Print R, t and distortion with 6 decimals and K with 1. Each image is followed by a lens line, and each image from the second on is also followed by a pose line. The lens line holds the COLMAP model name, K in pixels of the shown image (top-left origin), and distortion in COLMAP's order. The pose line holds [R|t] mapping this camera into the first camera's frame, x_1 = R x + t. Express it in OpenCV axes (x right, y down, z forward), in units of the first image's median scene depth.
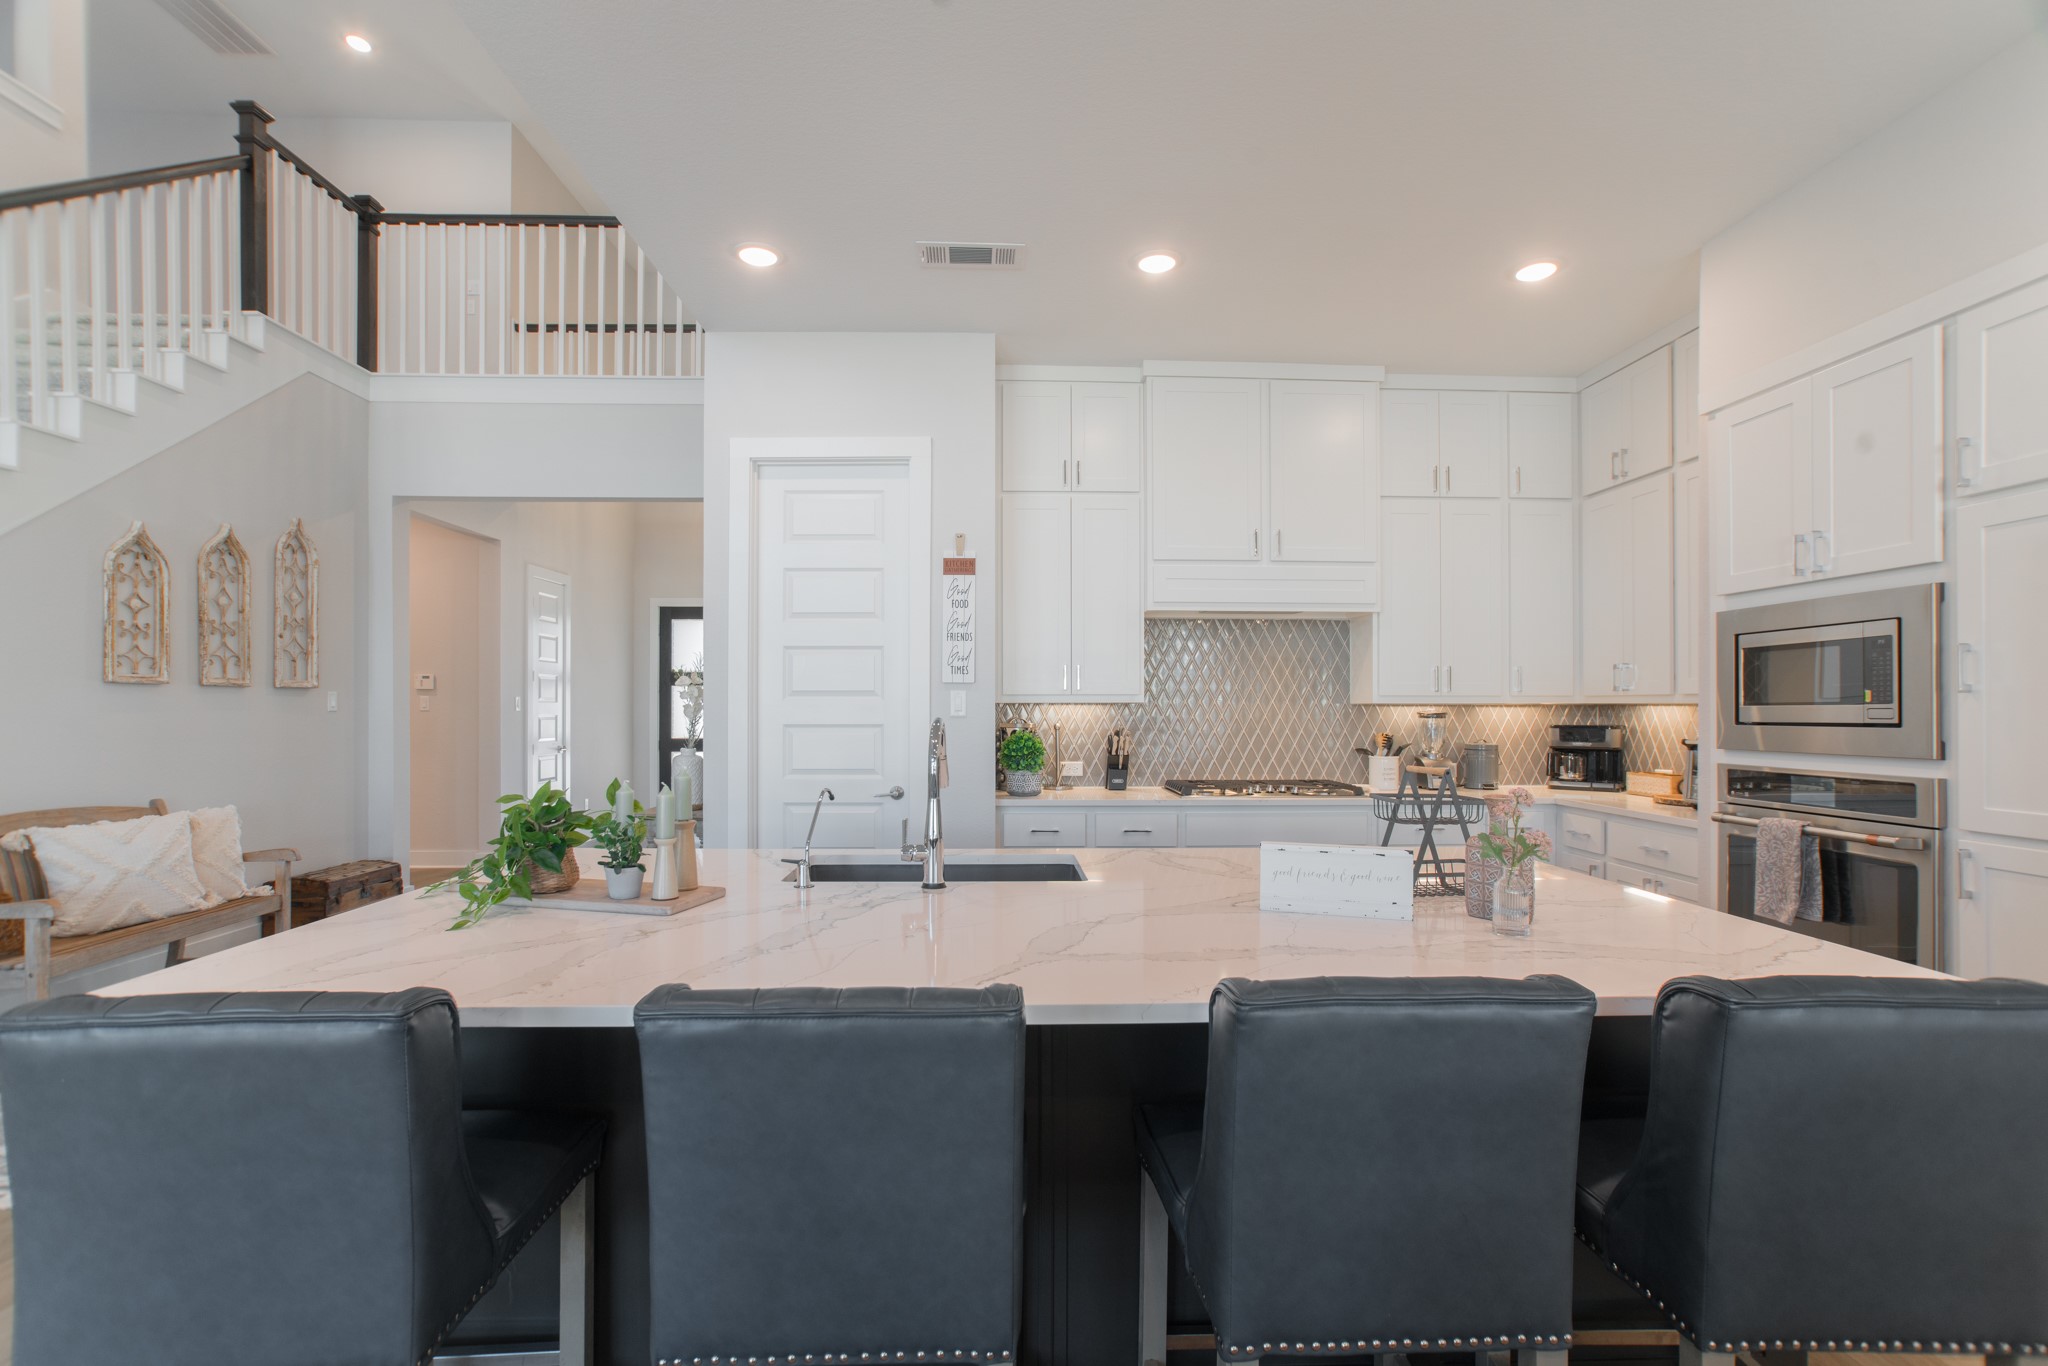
lens RADIAL K [[931.7, 0, 1009.8], [0, 931.7, 701.9], [0, 0, 1]] dist [-0.045140, 0.026815]
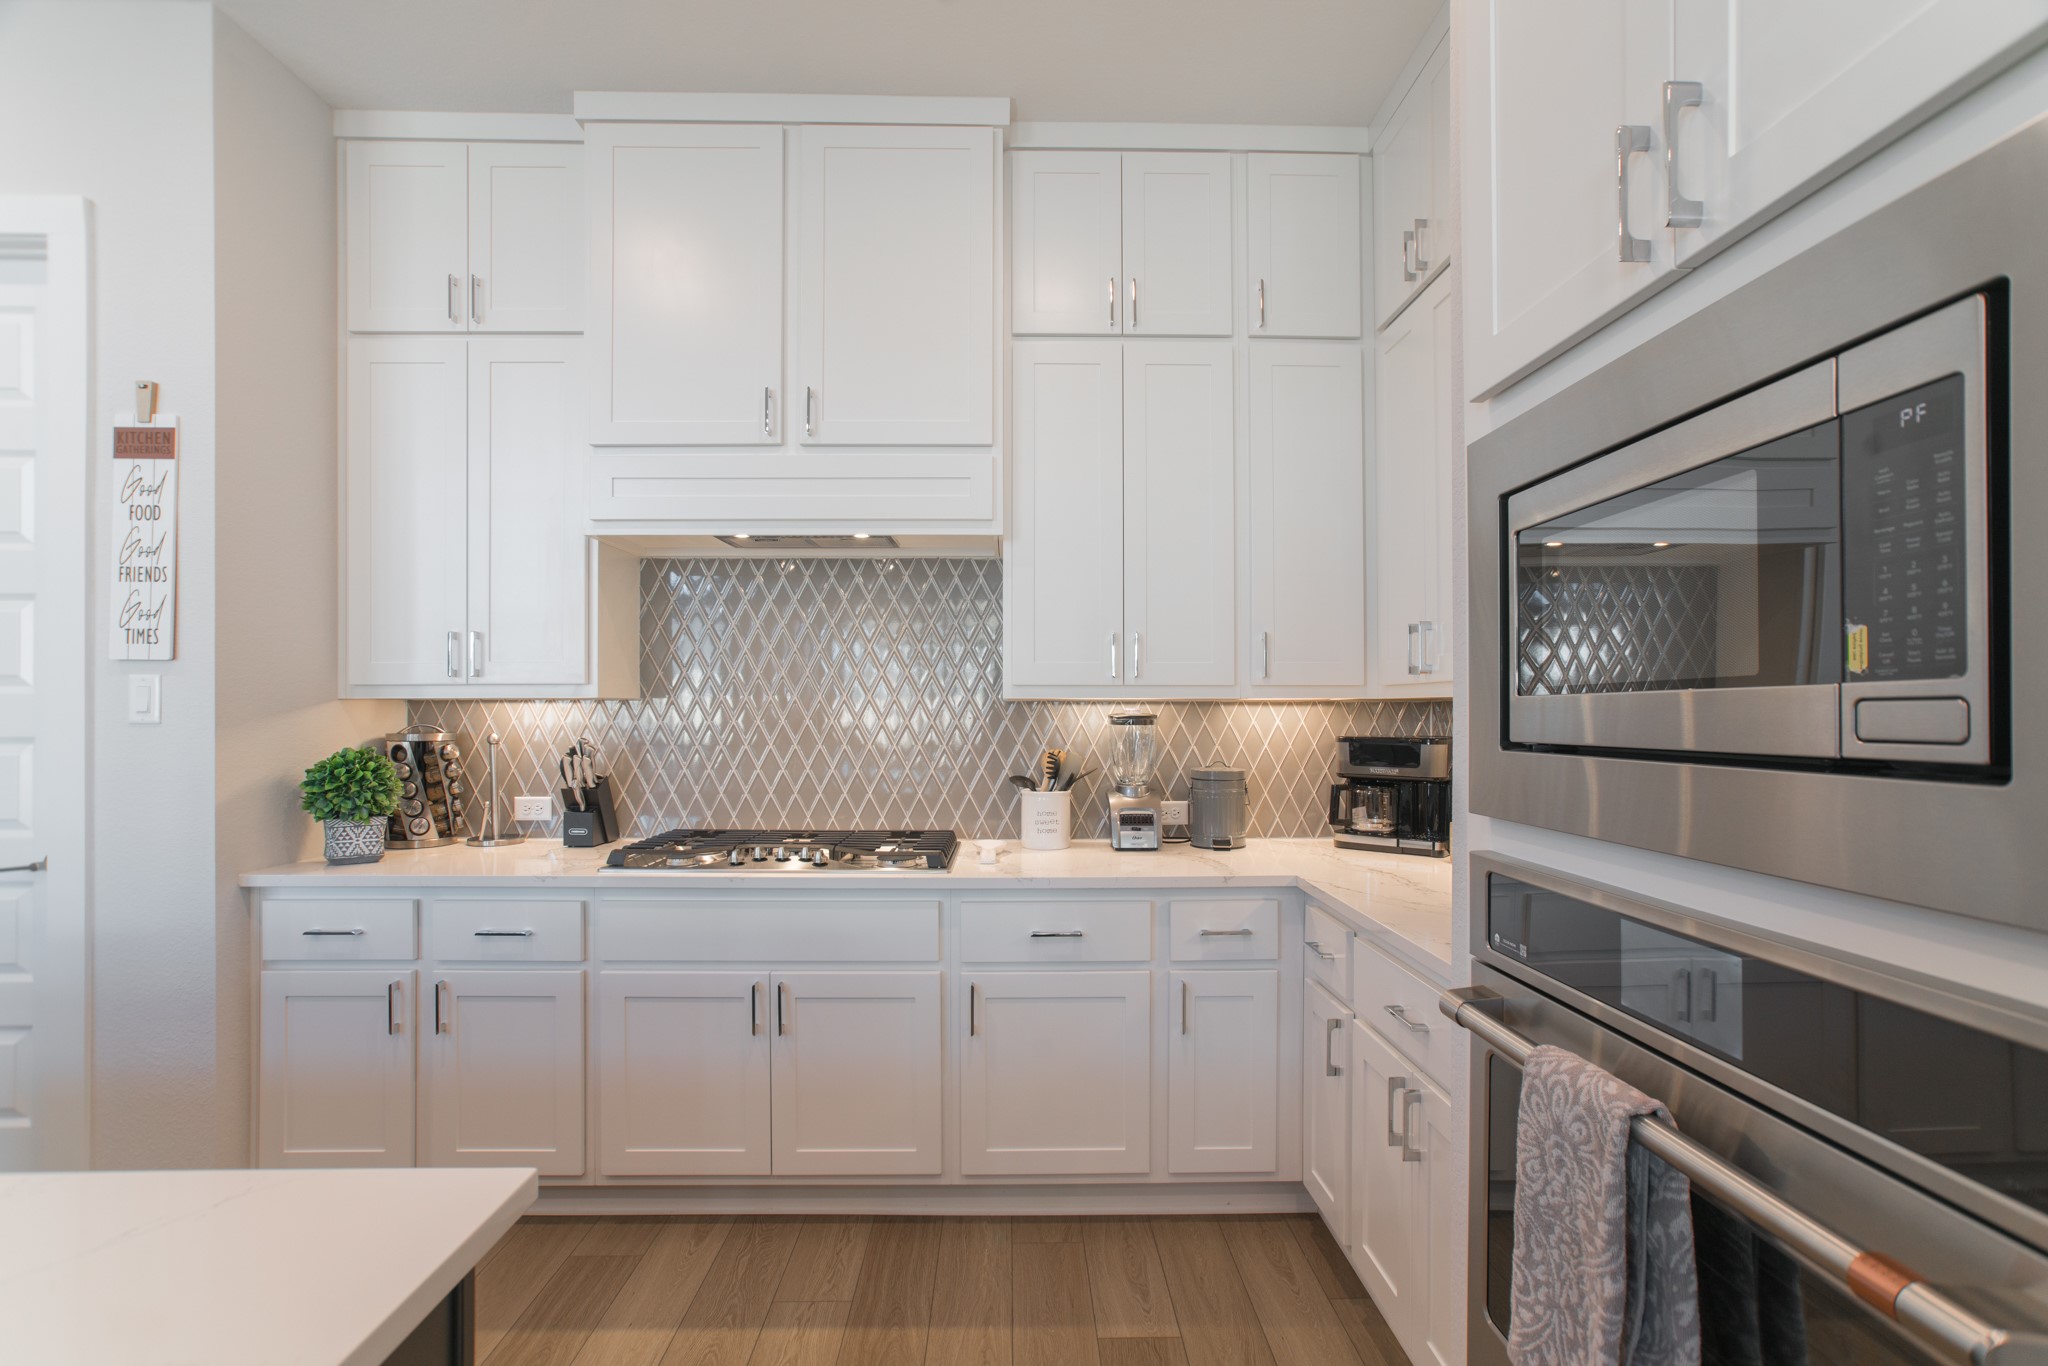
lens RADIAL K [[938.5, 0, 1015.0], [0, 938.5, 702.8], [0, 0, 1]] dist [-0.048439, 0.028166]
pose [[0.999927, -0.000656, -0.012091, 0.430429], [0.000635, 0.999998, -0.001748, 0.005247], [0.012092, 0.001740, 0.999925, 0.451240]]
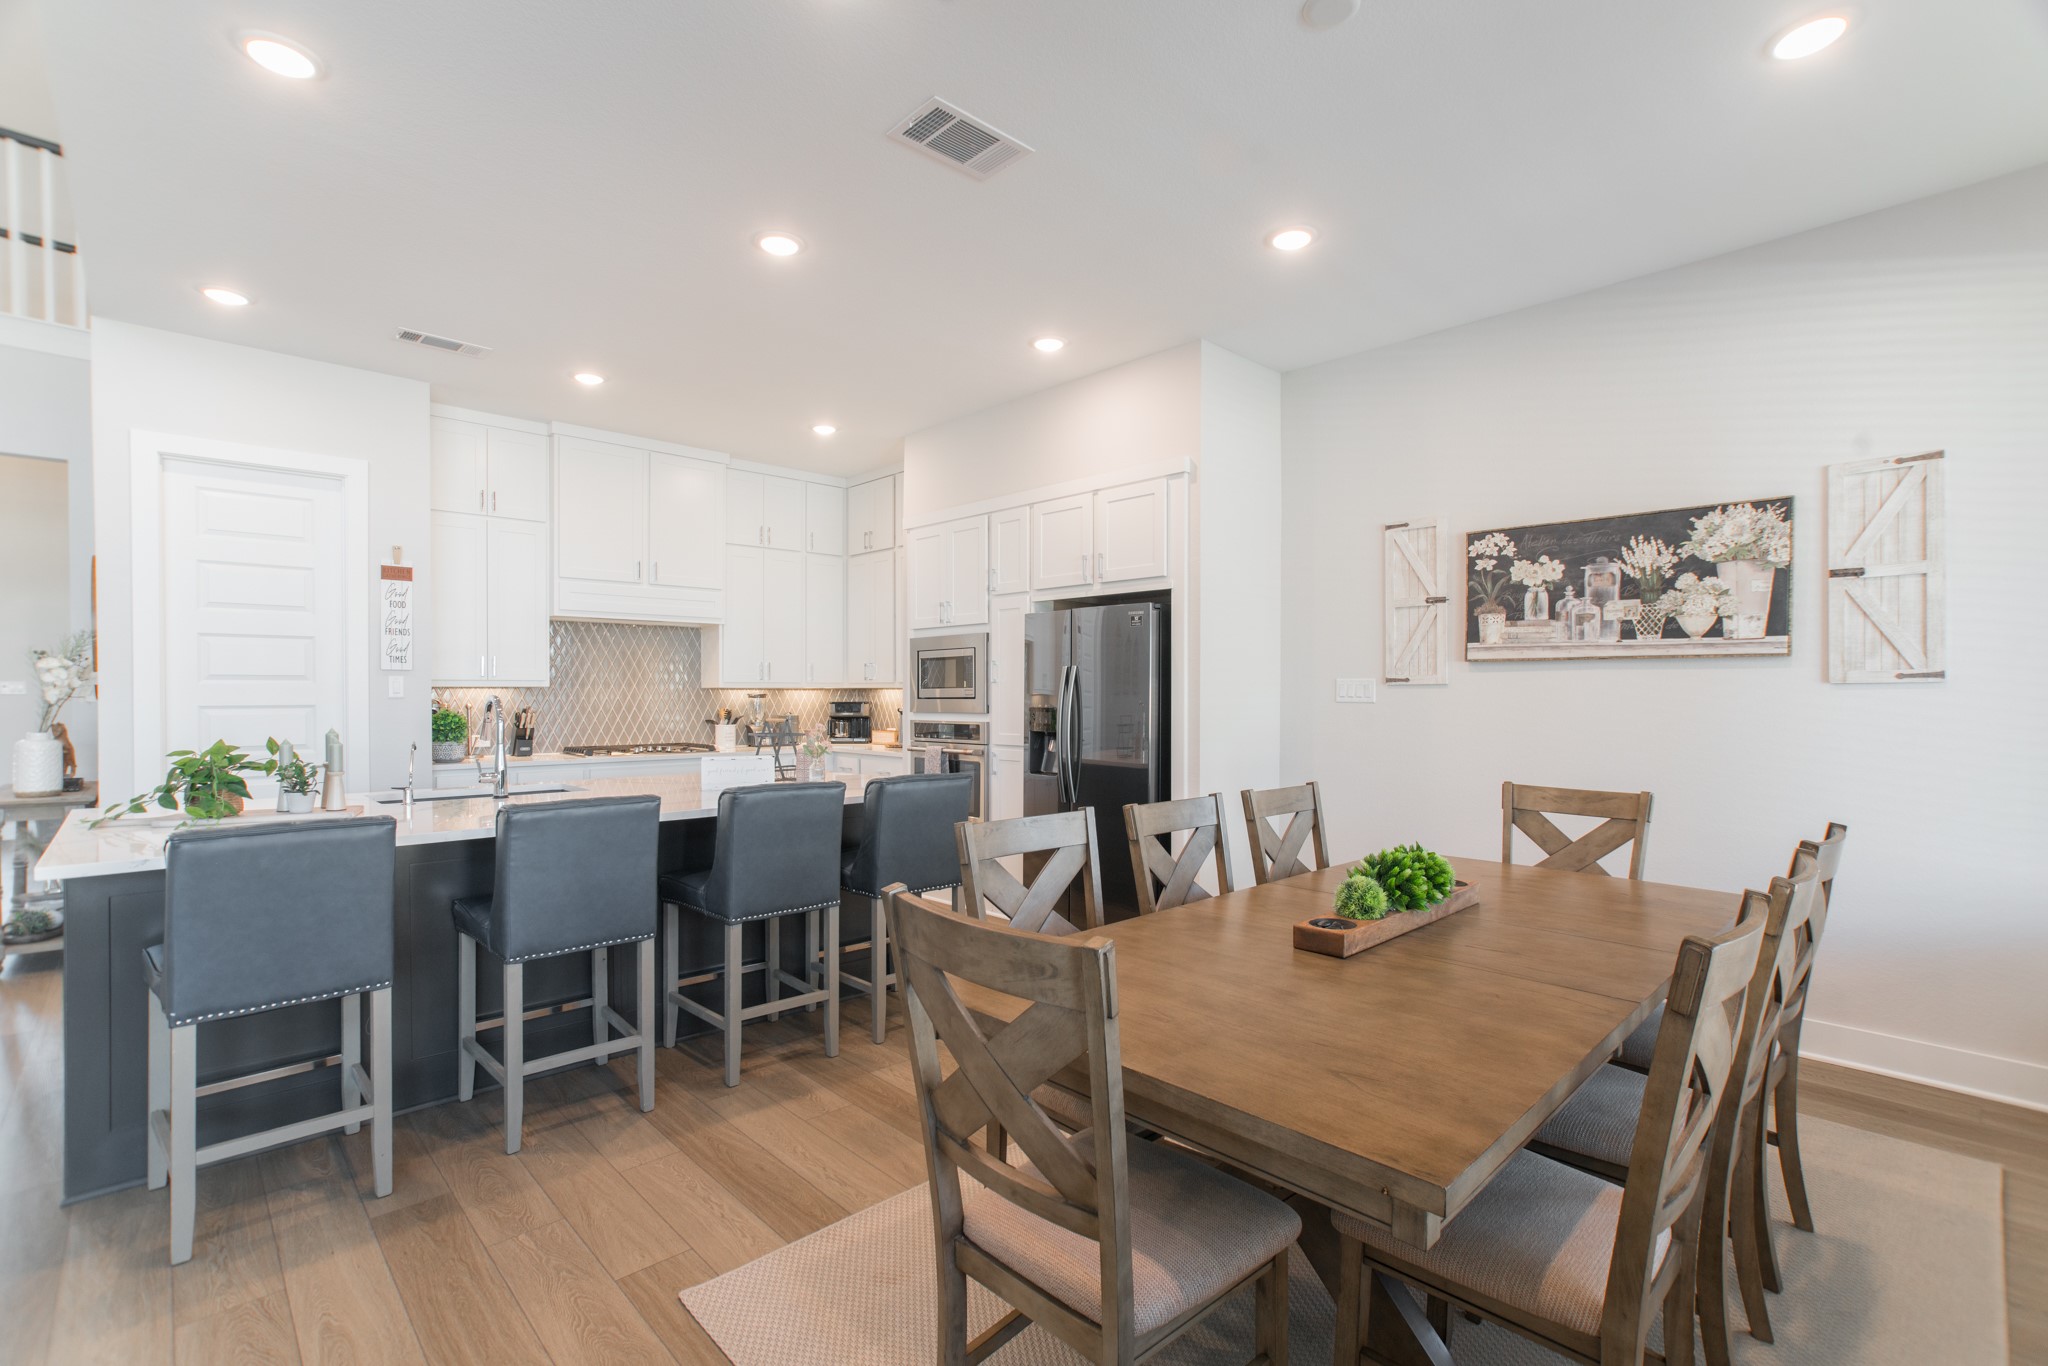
lens RADIAL K [[931.7, 0, 1009.8], [0, 931.7, 701.9], [0, 0, 1]] dist [-0.045140, 0.026815]
pose [[0.749311, -0.008431, 0.662165, -0.234488], [-0.002416, 0.999877, 0.015465, 0.000547], [-0.662214, -0.013188, 0.749199, -0.394775]]
